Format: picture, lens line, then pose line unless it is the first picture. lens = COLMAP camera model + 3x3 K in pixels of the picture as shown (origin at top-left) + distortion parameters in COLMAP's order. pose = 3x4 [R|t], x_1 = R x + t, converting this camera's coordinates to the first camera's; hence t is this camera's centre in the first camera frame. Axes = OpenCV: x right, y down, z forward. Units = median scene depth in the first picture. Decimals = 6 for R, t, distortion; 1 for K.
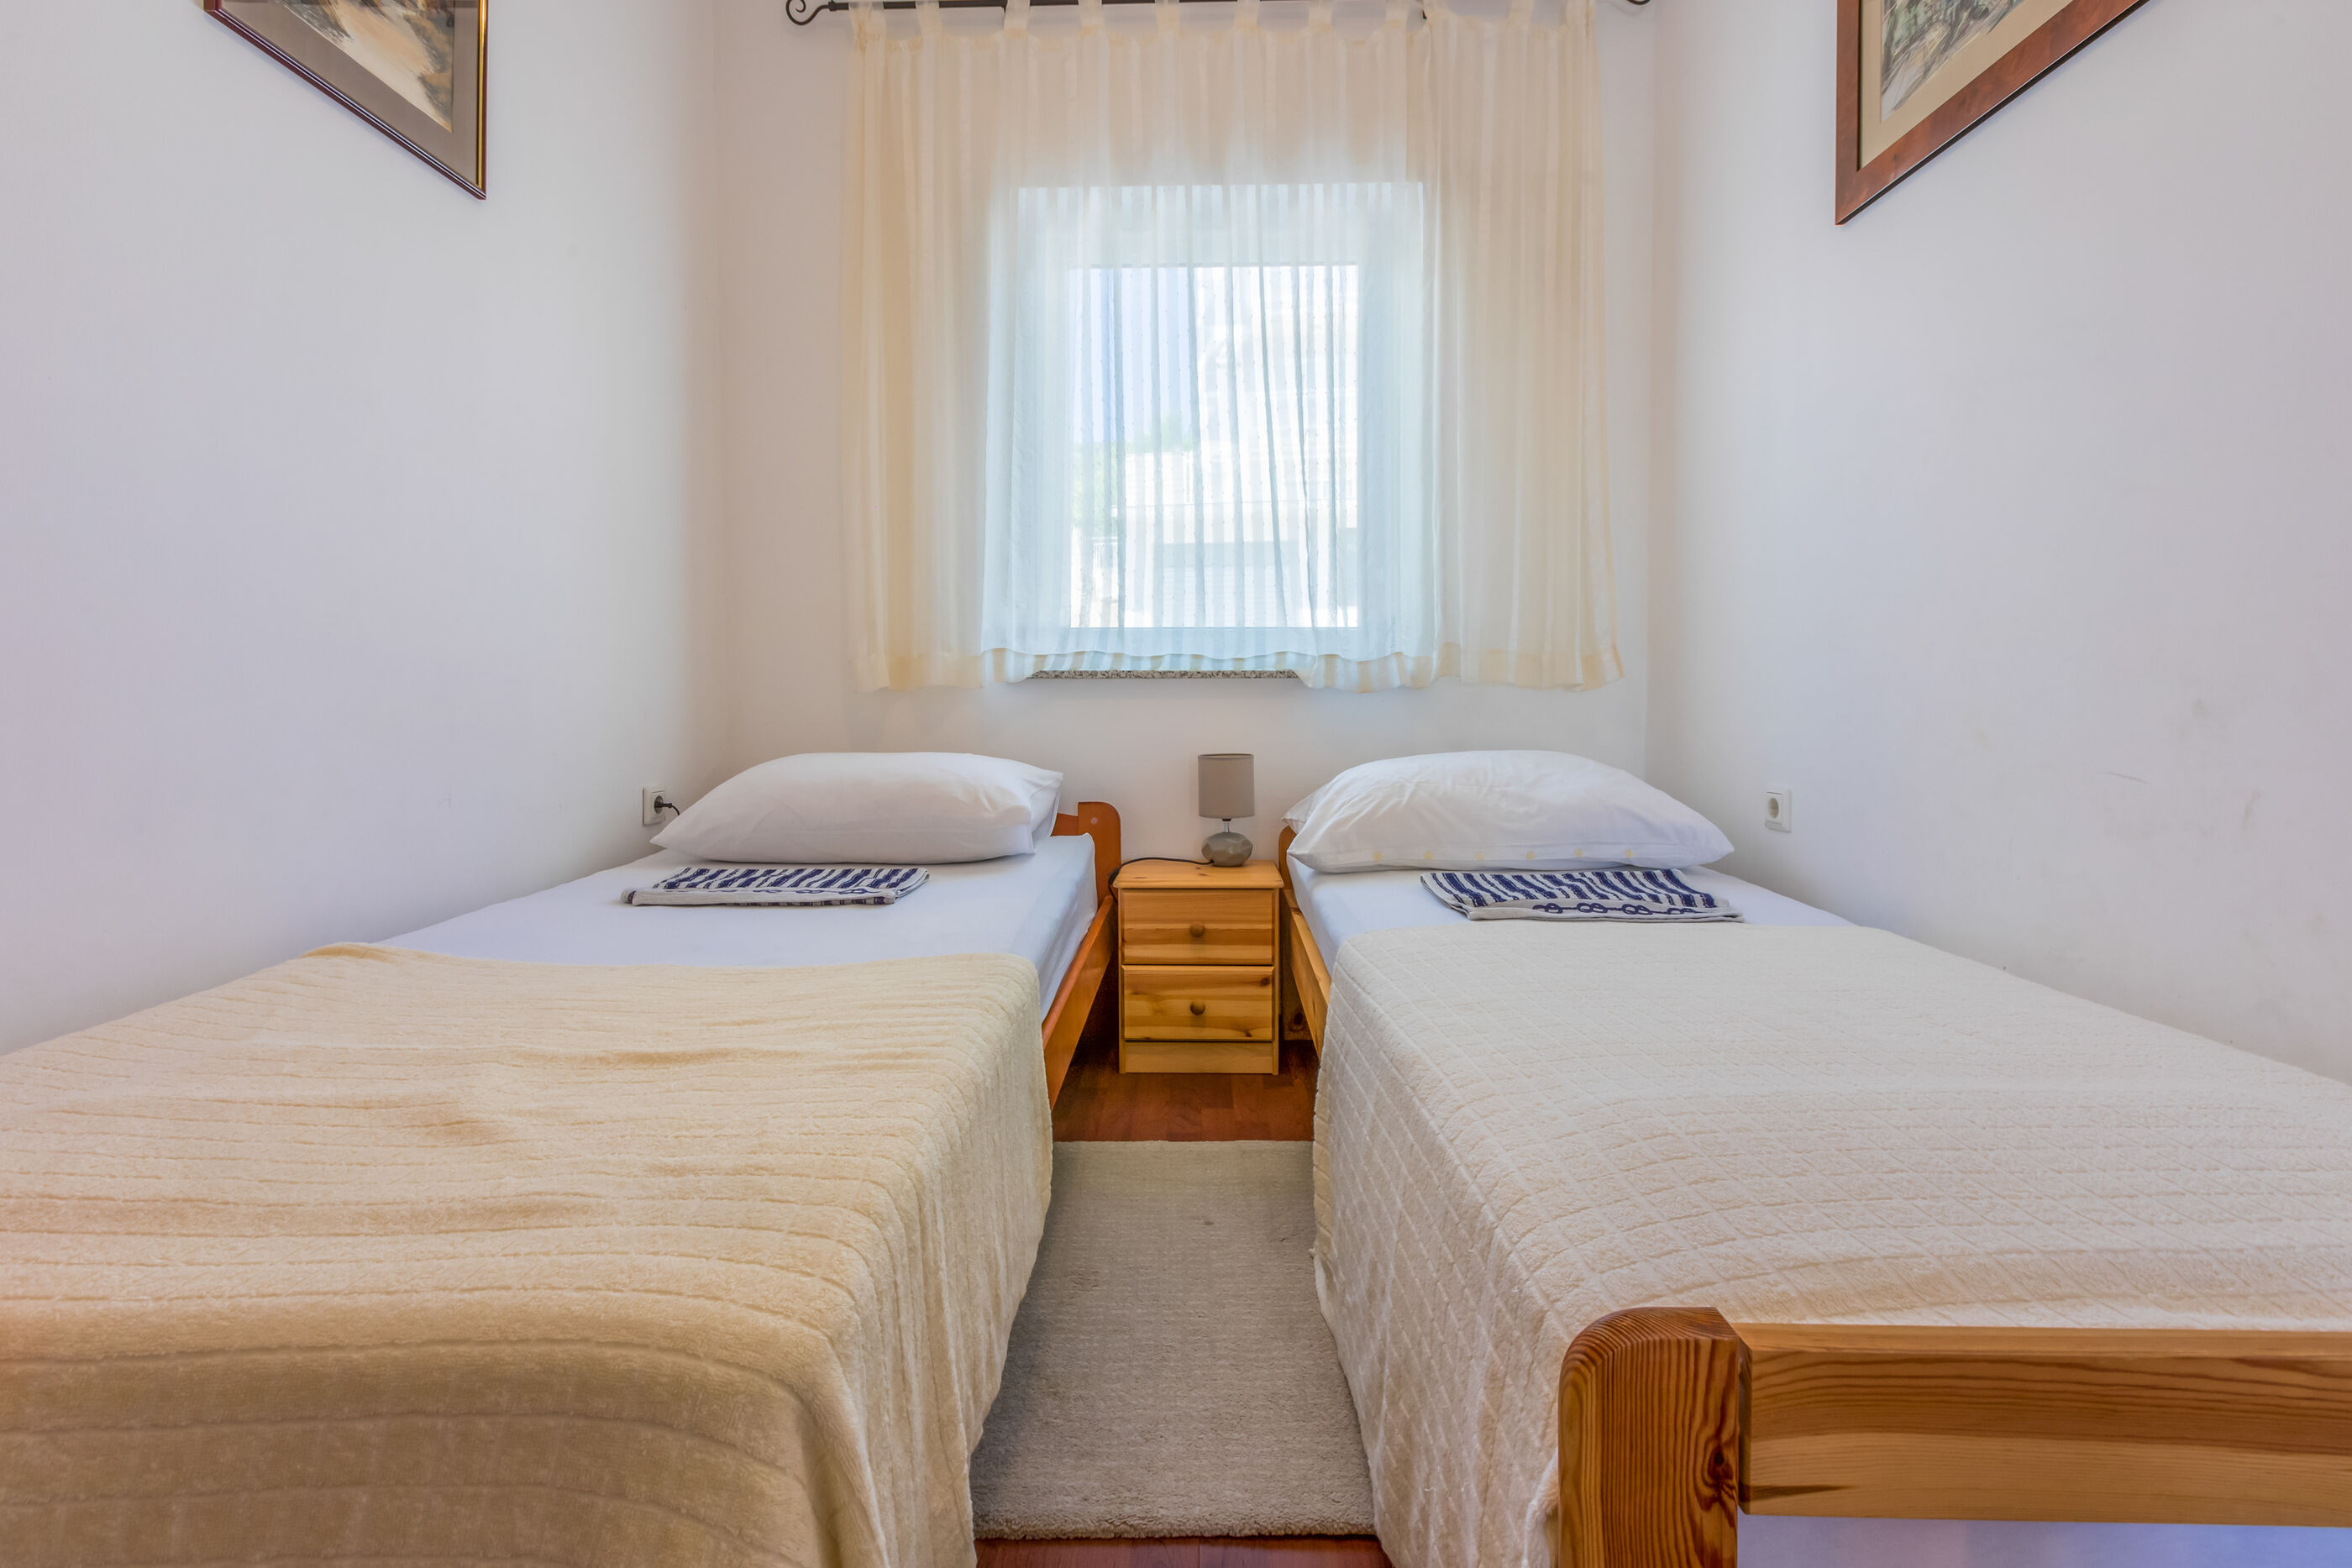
lens RADIAL K [[1085.1, 0, 1165.8], [0, 1085.1, 718.7], [0, 0, 1]] dist [-0.001050, 0.000202]
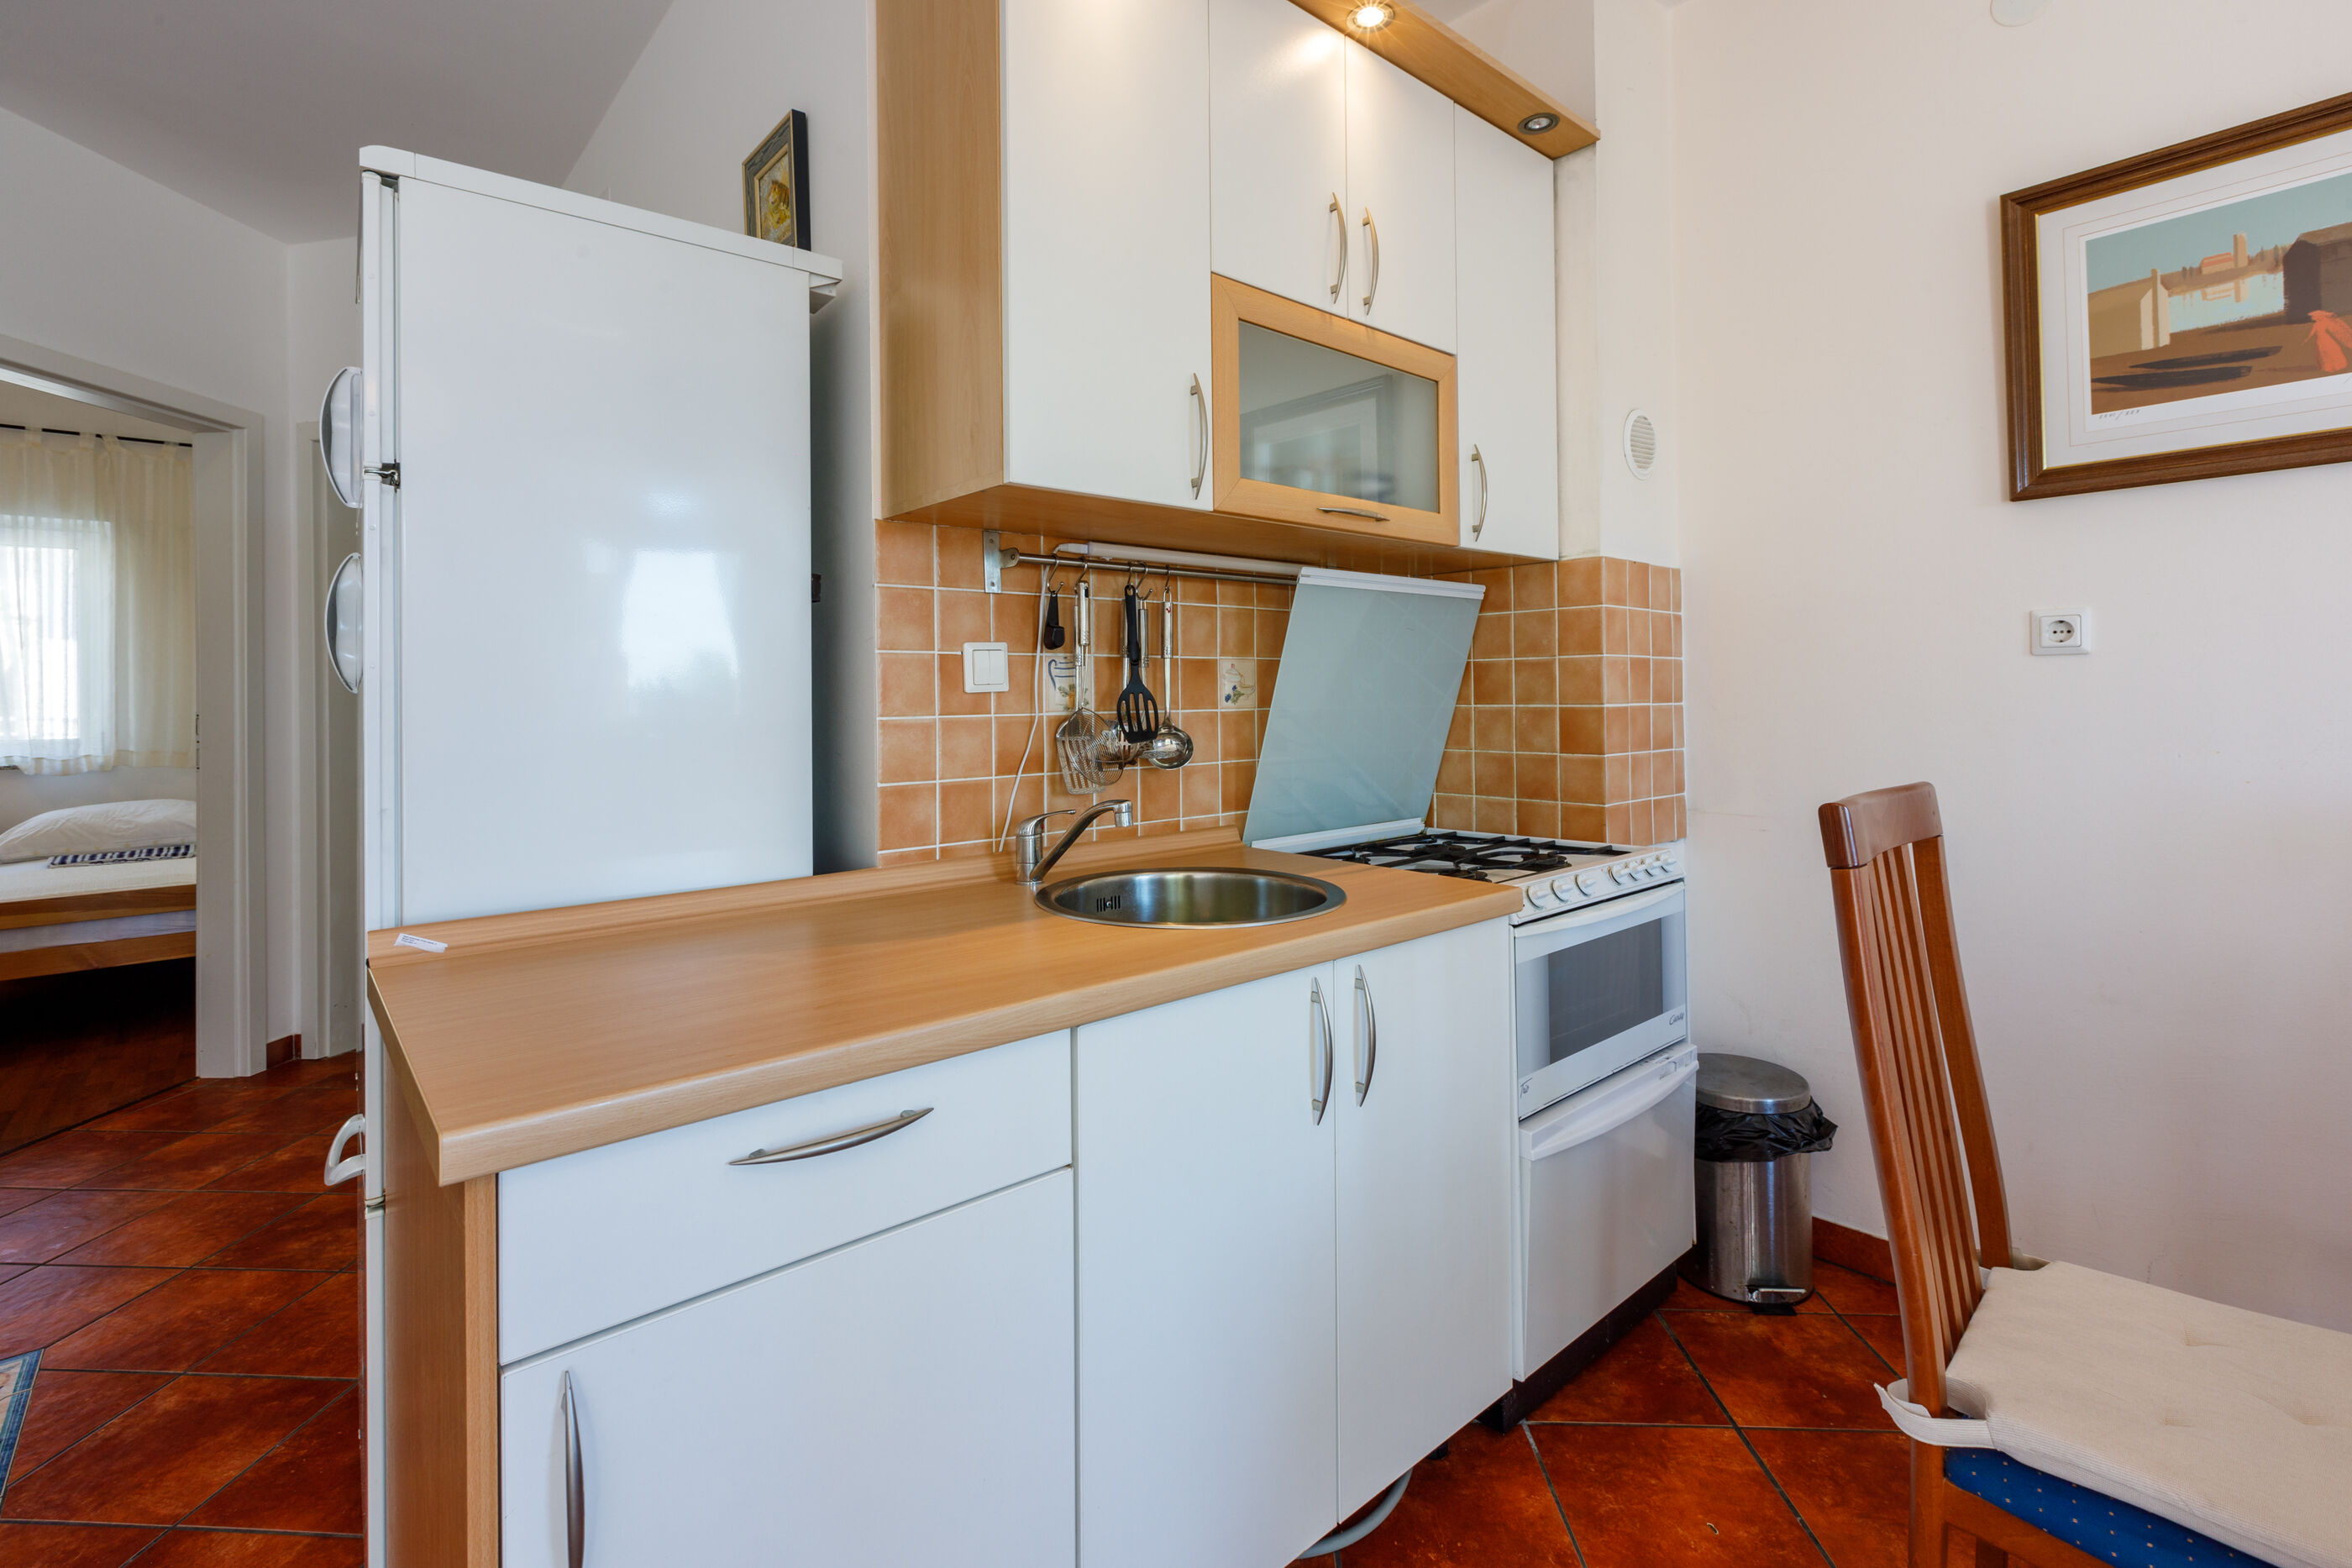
lens RADIAL K [[1040.1, 0, 1170.8], [0, 1040.1, 694.3], [0, 0, 1]] dist [-0.003875, -0.000040]
pose [[0.730331, -0.007834, 0.683049, 0.371518], [0.030161, 0.999329, -0.020788, -0.072942], [-0.682427, 0.035783, 0.730077, -1.830452]]
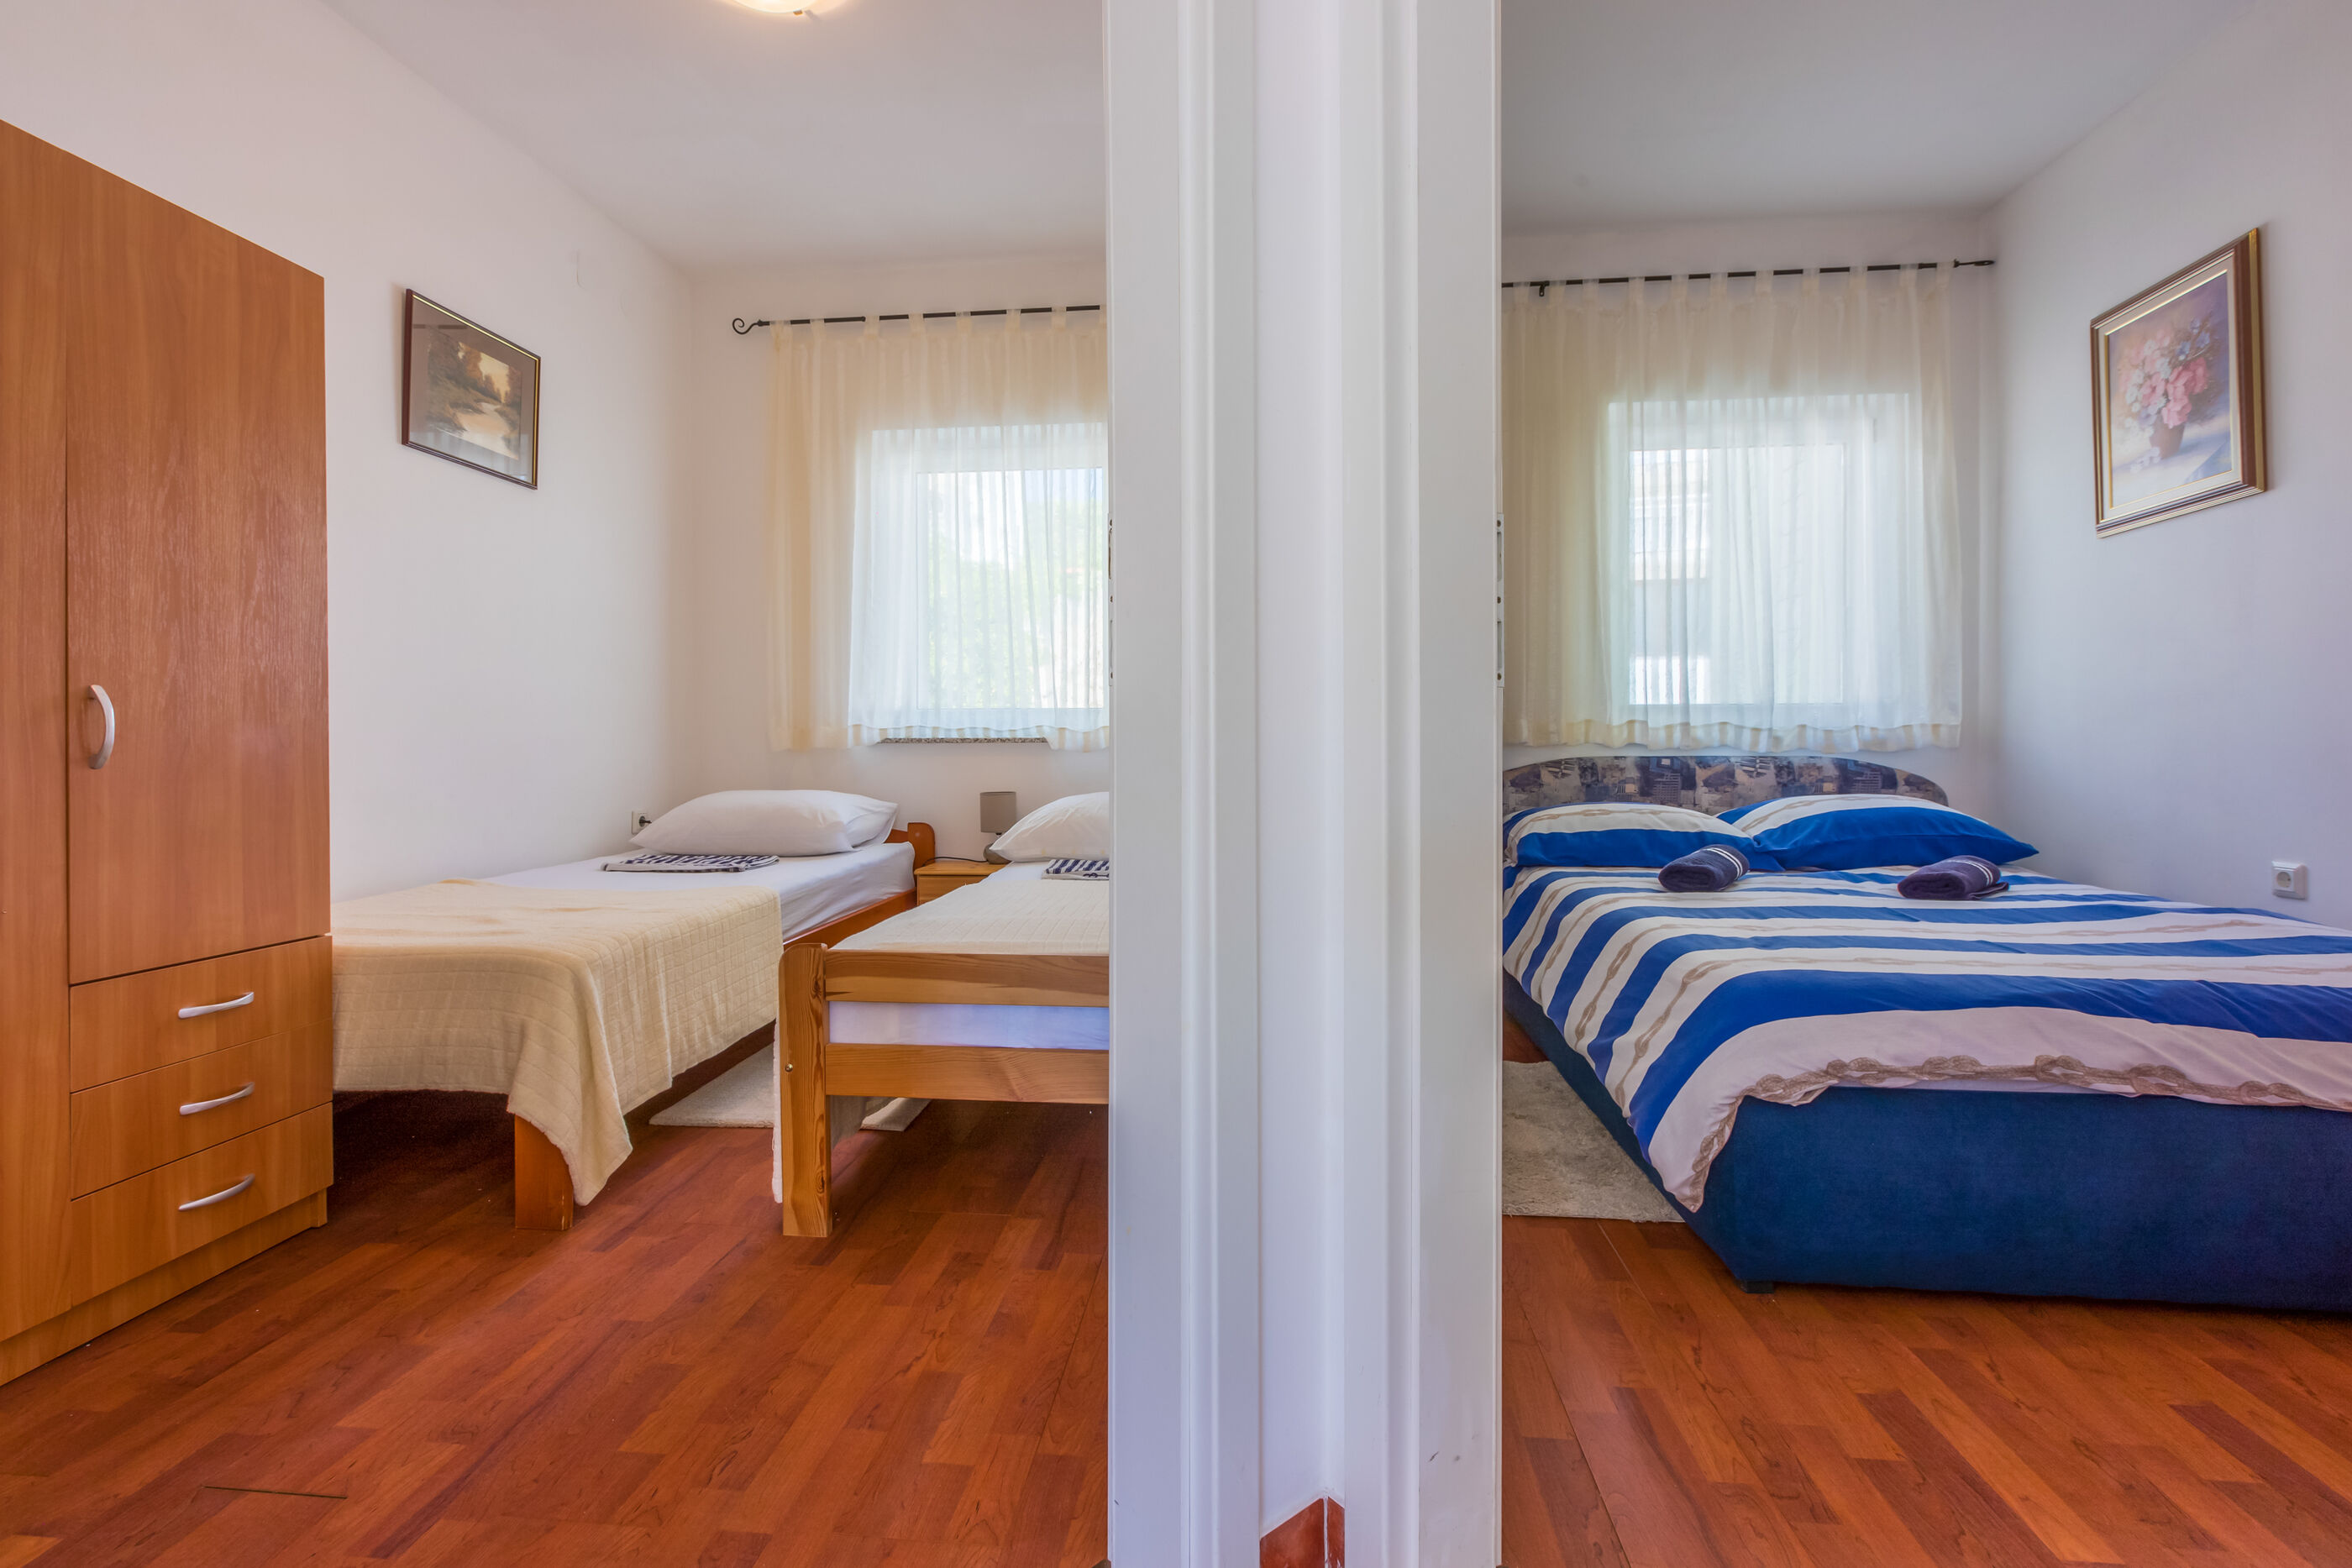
lens RADIAL K [[1092.9, 0, 1172.9], [0, 1092.9, 739.4], [0, 0, 1]] dist [0.001353, -0.000432]
pose [[0.996642, -0.002726, -0.081840, 0.433435], [0.000687, 0.999689, -0.024931, -0.003151], [0.081882, 0.024791, 0.996334, -0.542594]]
